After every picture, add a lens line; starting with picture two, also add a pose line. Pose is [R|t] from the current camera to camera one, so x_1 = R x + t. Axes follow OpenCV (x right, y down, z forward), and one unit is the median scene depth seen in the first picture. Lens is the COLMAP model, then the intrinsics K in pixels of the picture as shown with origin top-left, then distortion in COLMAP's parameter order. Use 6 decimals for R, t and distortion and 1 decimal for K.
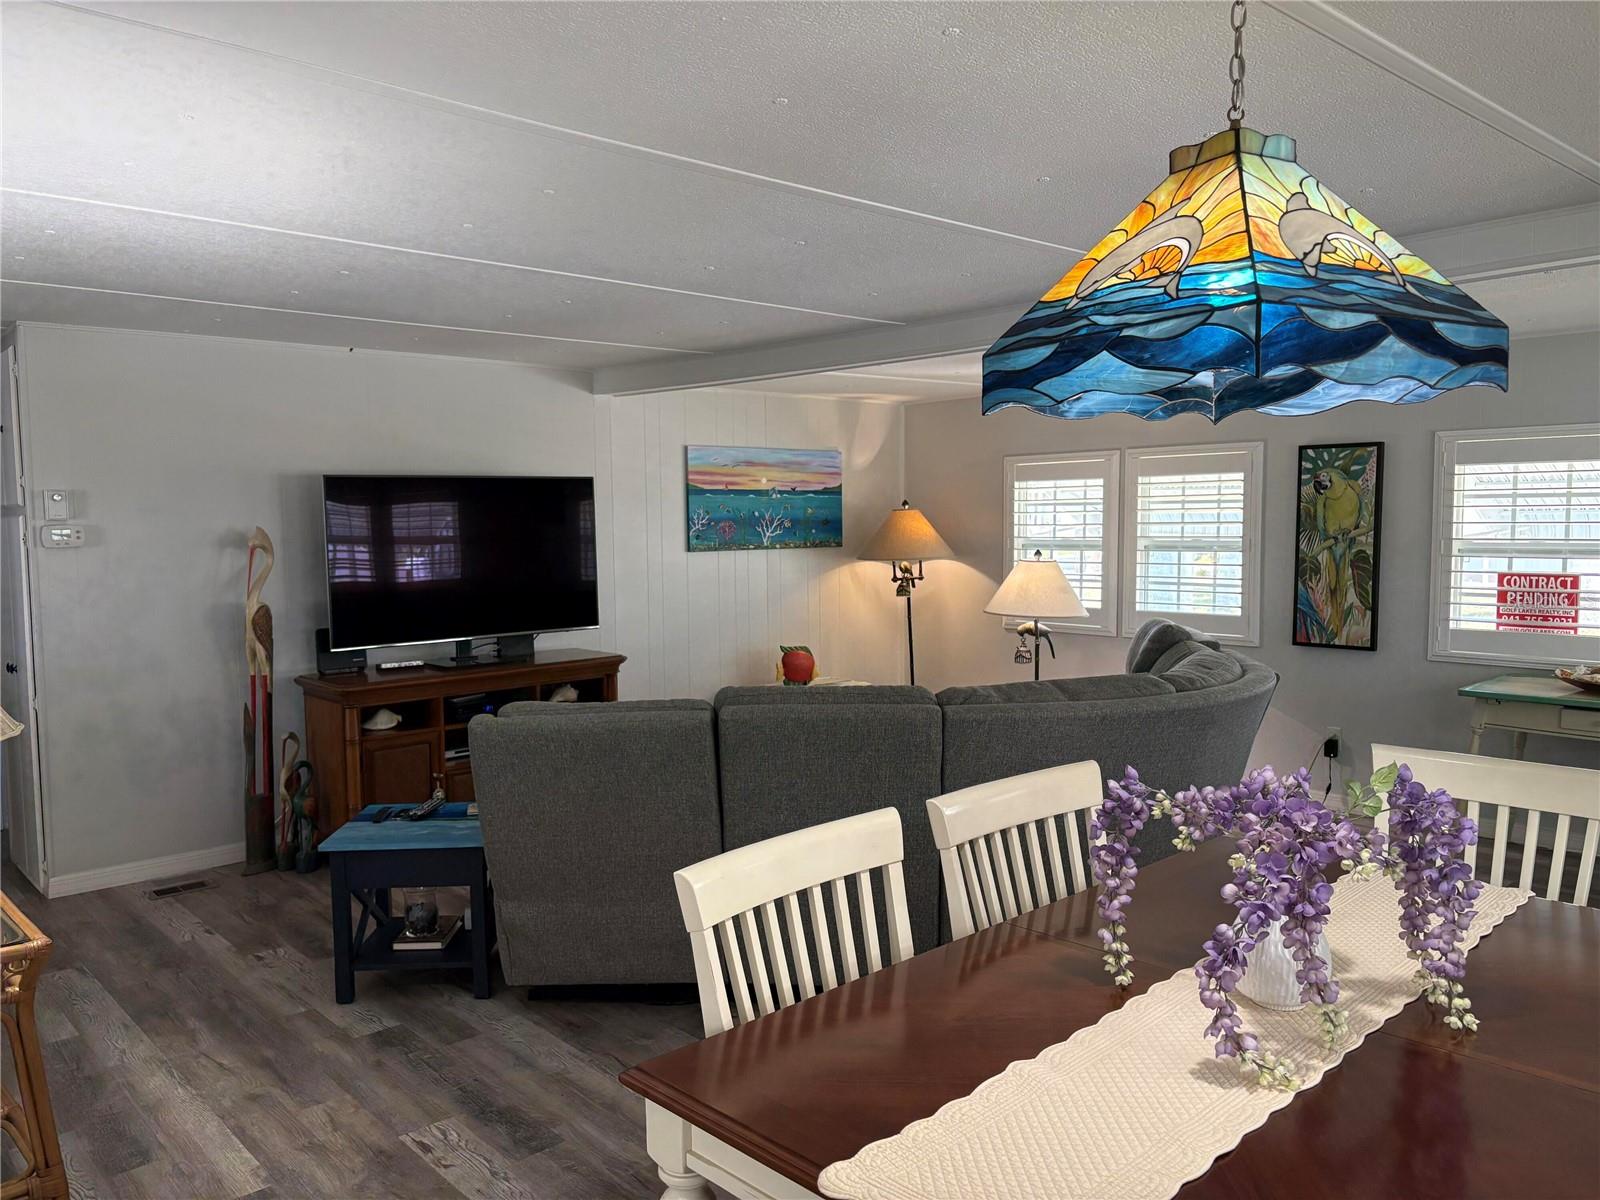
lens RADIAL K [[1218.3, 0, 802.8], [0, 1218.3, 607.6], [0, 0, 1]] dist [0.002553, 0.007282]
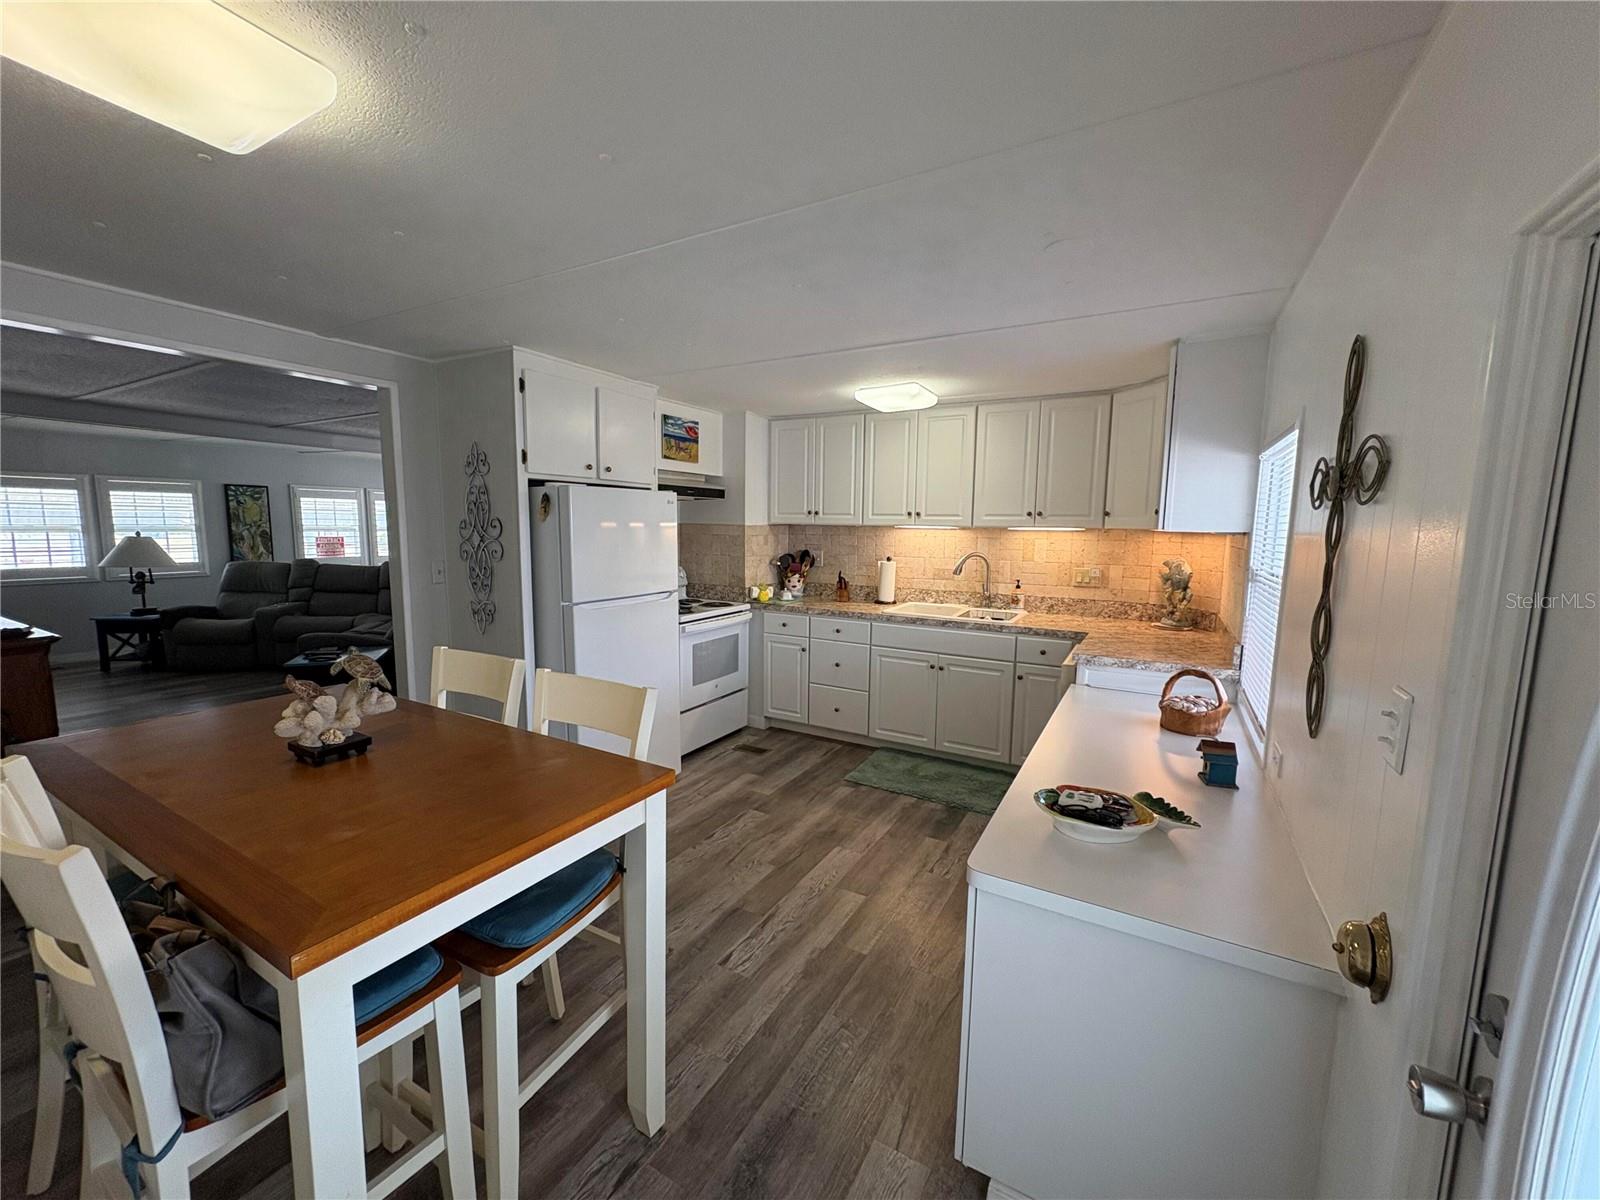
lens RADIAL K [[637.8, 0, 797.3], [0, 637.8, 598.0], [0, 0, 1]] dist [0.000441, 0.000039]
pose [[-0.310022, -0.106757, 0.944717, -1.161328], [0.059021, 0.989598, 0.131197, -0.017374], [-0.948896, 0.096432, -0.300496, 0.401288]]
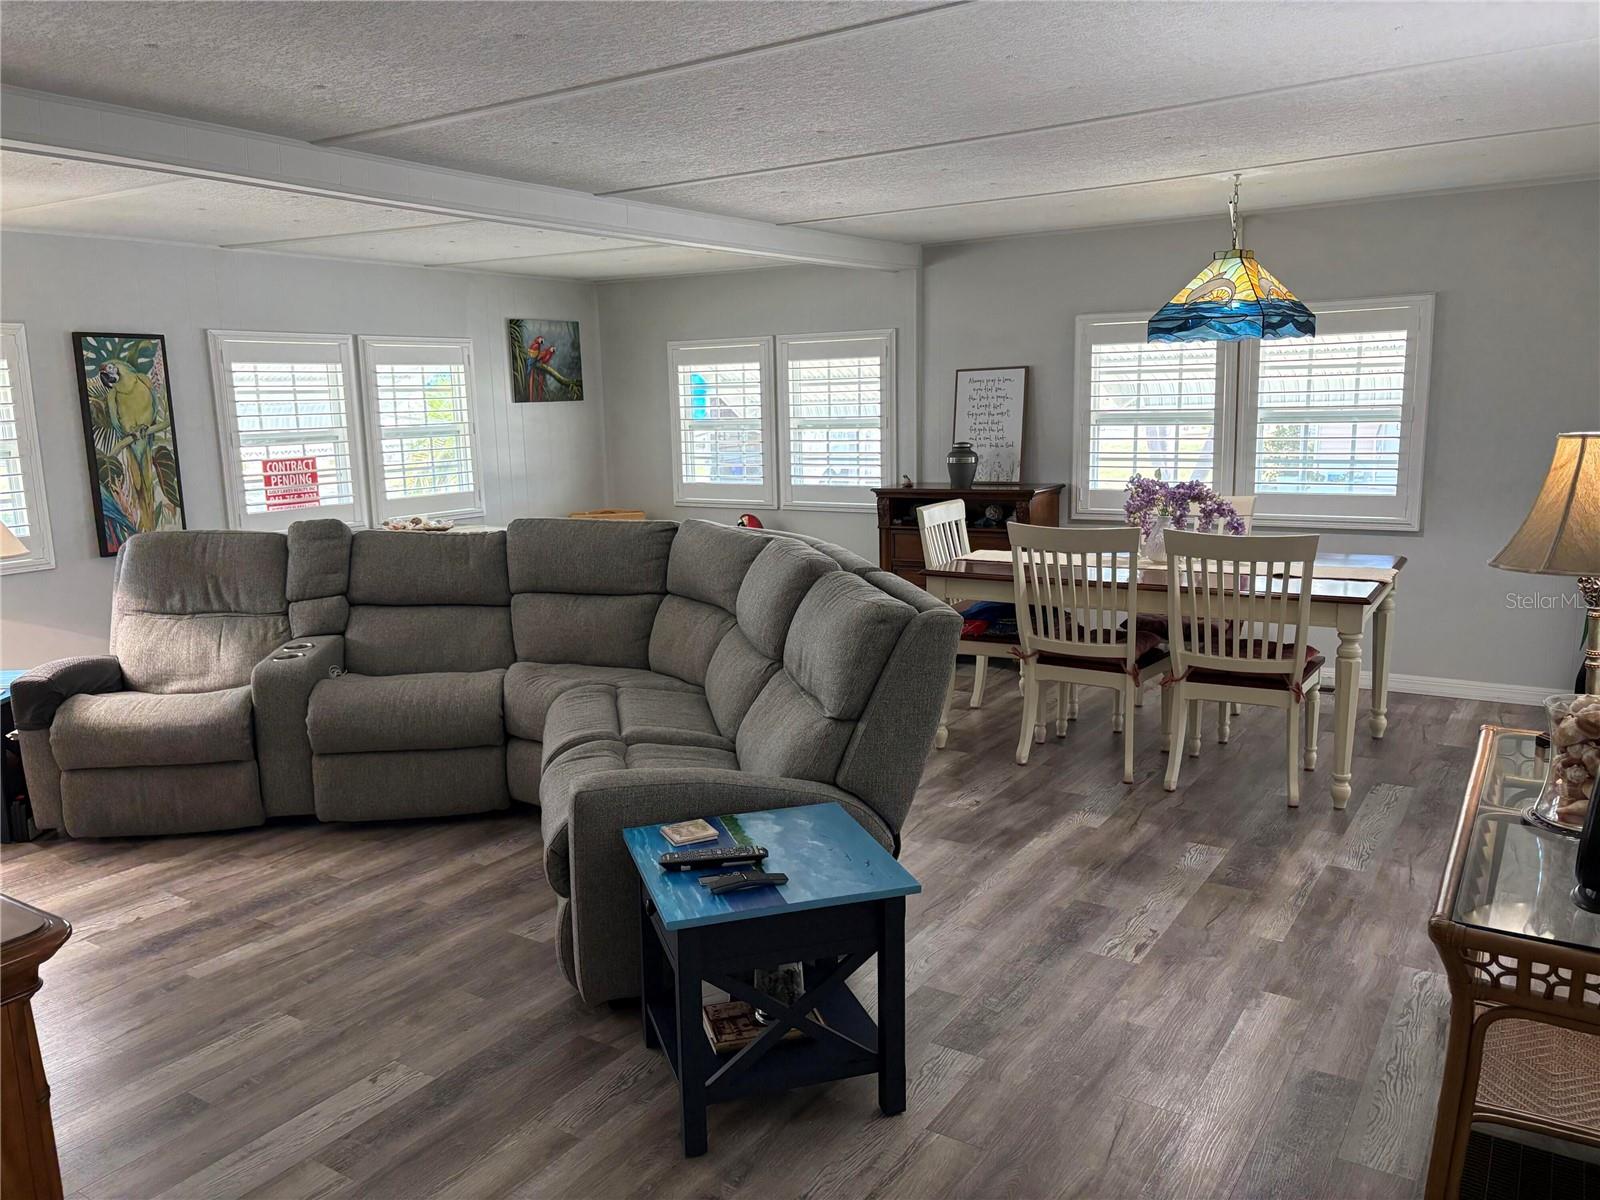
lens RADIAL K [[1218.3, 0, 805.2], [0, 1218.3, 603.1], [0, 0, 1]] dist [0.002553, 0.007282]
pose [[-0.256814, -0.147465, 0.955144, -0.655643], [0.098218, 0.979192, 0.177586, -0.049776], [-0.961457, 0.139419, -0.236986, 0.794795]]
